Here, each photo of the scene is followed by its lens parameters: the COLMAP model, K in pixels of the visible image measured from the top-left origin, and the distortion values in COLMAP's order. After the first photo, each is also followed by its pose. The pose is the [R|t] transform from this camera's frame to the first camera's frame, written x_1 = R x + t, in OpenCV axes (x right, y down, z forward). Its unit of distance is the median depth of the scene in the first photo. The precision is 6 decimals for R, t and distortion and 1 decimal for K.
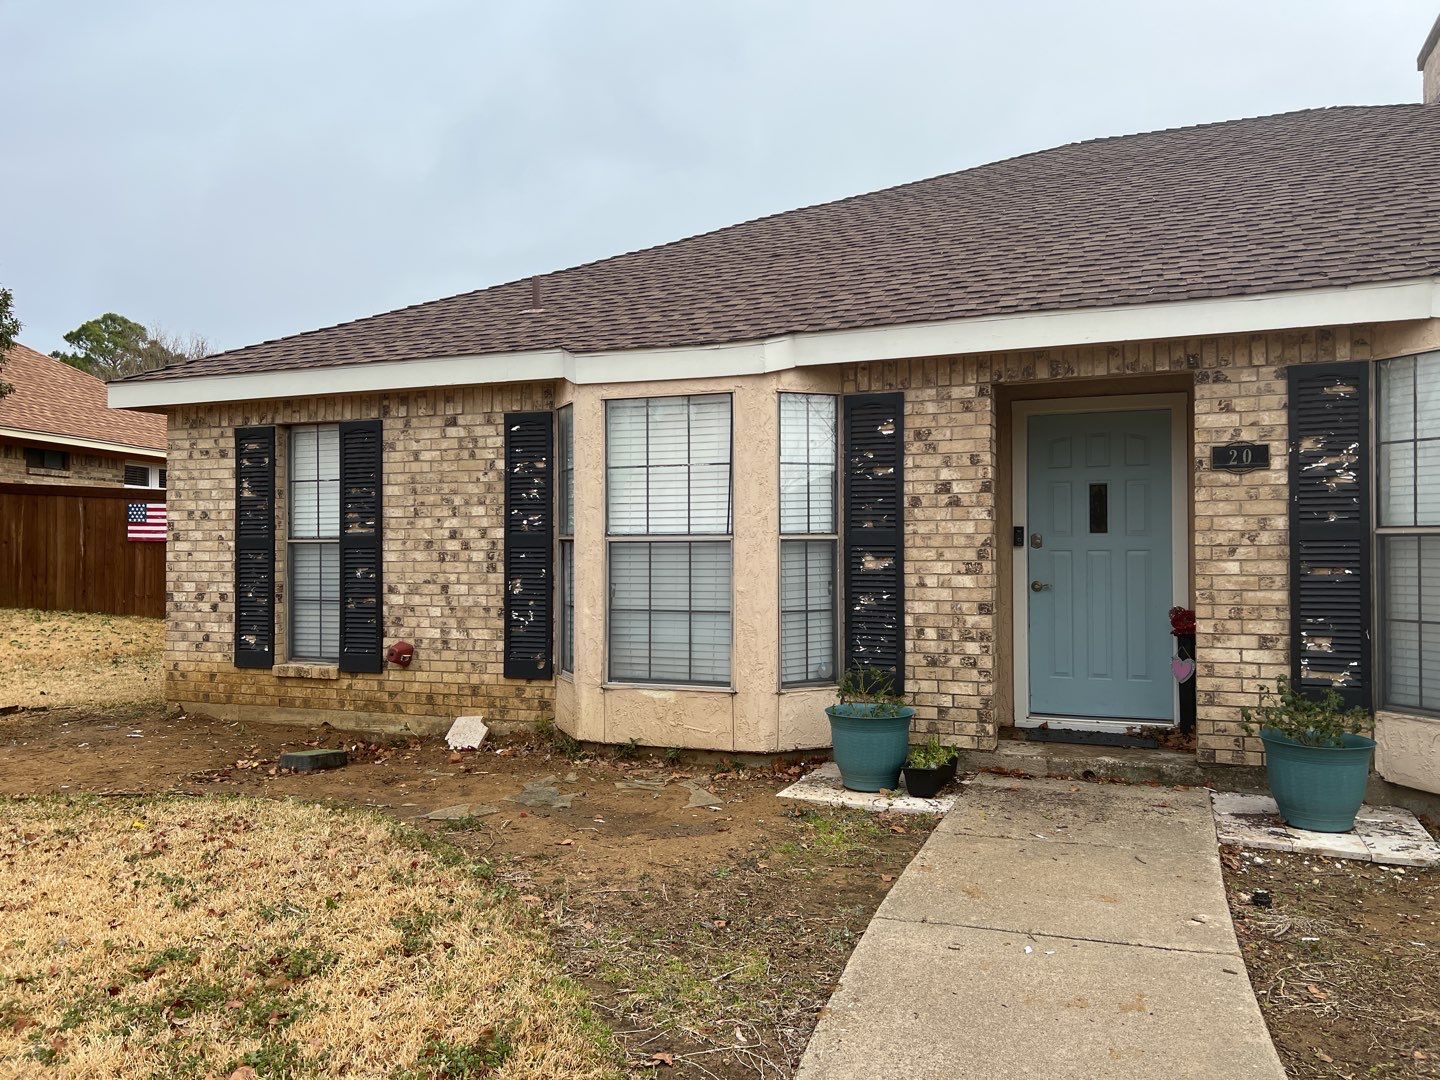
lens RADIAL K [[1244.2, 0, 715.4], [0, 1244.2, 538.1], [0, 0, 1]] dist [0.040916, -0.021598]
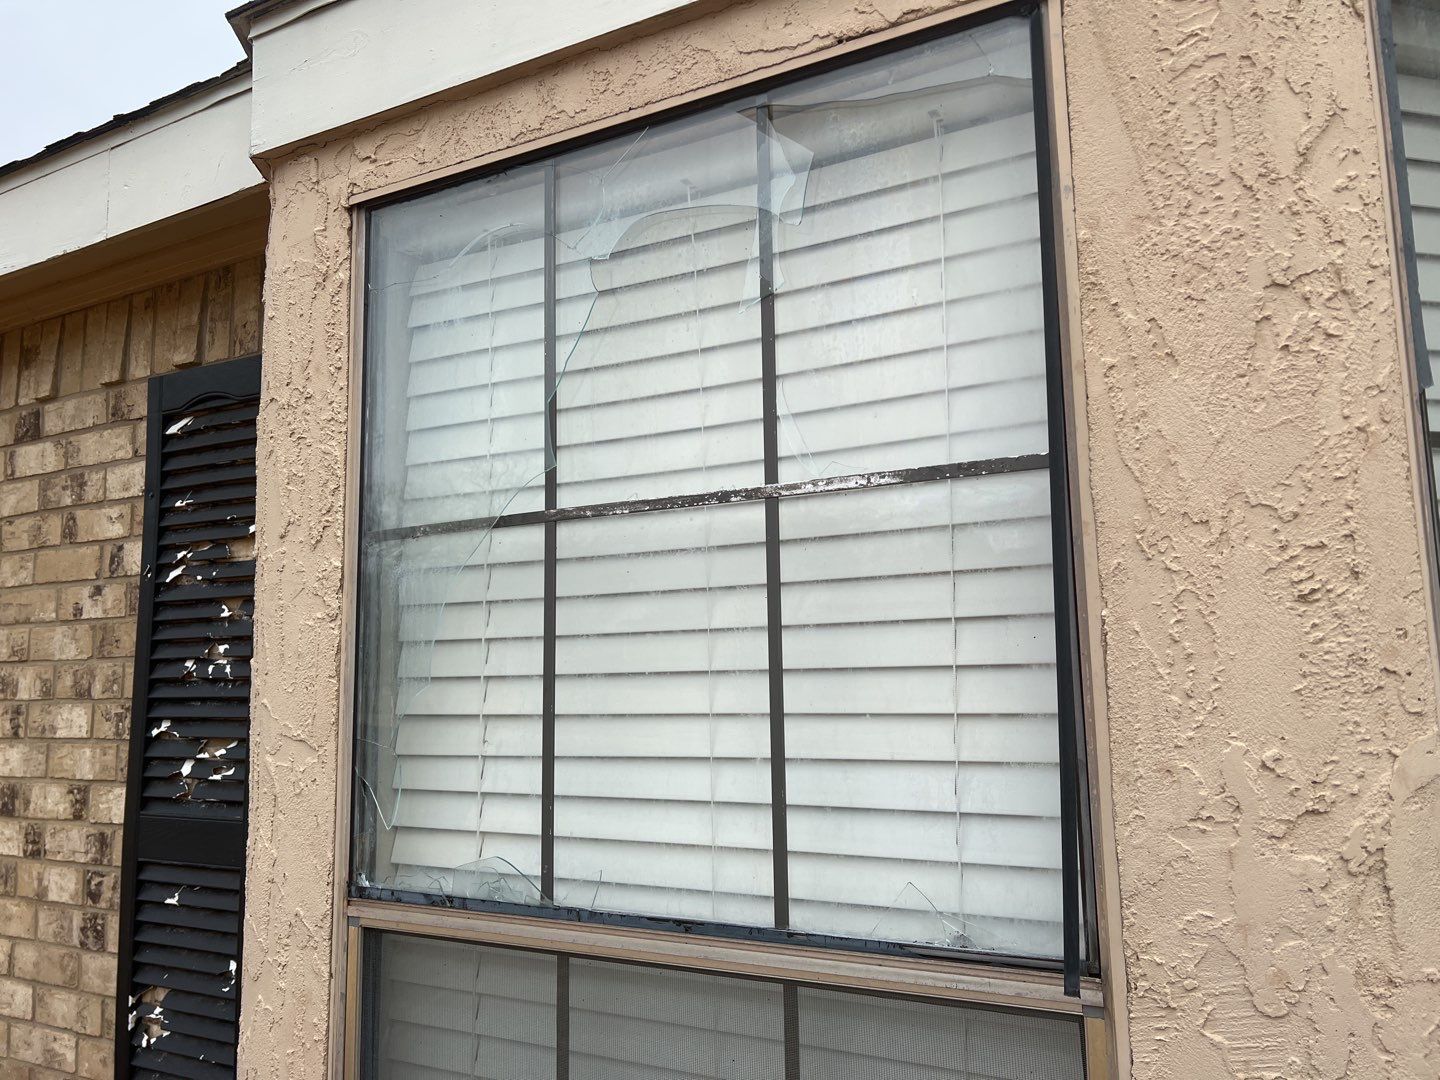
lens RADIAL K [[1244.2, 0, 718.7], [0, 1244.2, 536.2], [0, 0, 1]] dist [0.040916, -0.021598]
pose [[0.993680, -0.030339, -0.108073, -0.010859], [0.018931, 0.994285, -0.105065, -0.035741], [0.110643, 0.102356, 0.988575, 0.834704]]
